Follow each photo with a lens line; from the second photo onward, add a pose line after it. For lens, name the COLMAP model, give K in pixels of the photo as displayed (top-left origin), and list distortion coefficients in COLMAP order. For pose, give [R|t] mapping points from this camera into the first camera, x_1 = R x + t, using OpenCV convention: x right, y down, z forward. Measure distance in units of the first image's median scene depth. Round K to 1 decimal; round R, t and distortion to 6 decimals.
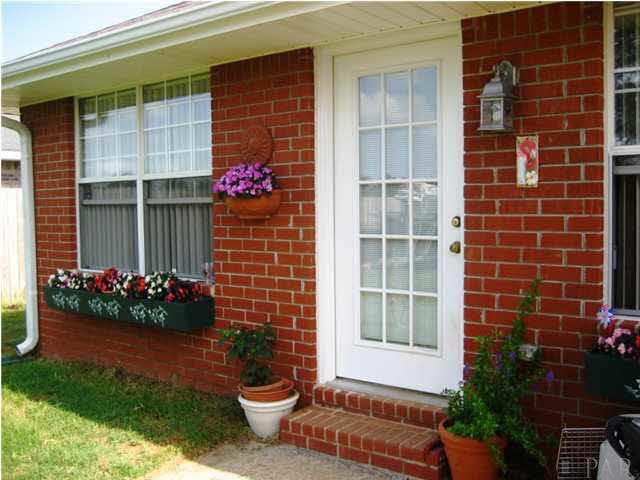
lens RADIAL K [[675.1, 0, 319.6], [0, 675.1, 244.0], [0, 0, 1]] dist [-0.090995, 0.000000]
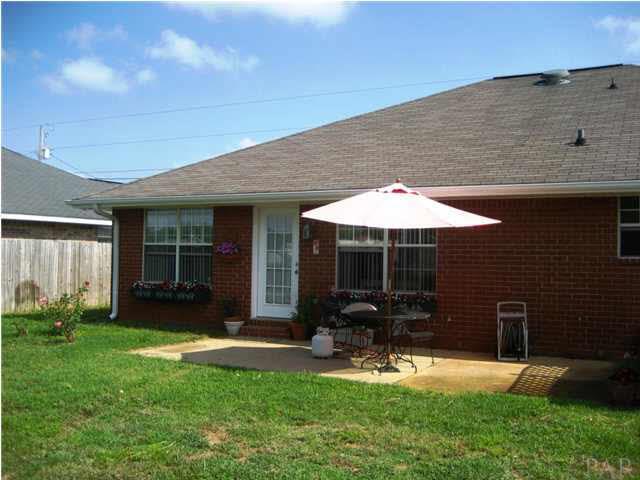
lens RADIAL K [[675.1, 0, 319.9], [0, 675.1, 239.7], [0, 0, 1]] dist [-0.090995, 0.000000]
pose [[0.984920, 0.035848, 0.169254, -0.220330], [-0.020944, 0.995808, -0.089036, 0.124071], [-0.171736, 0.084148, 0.981543, -2.011964]]
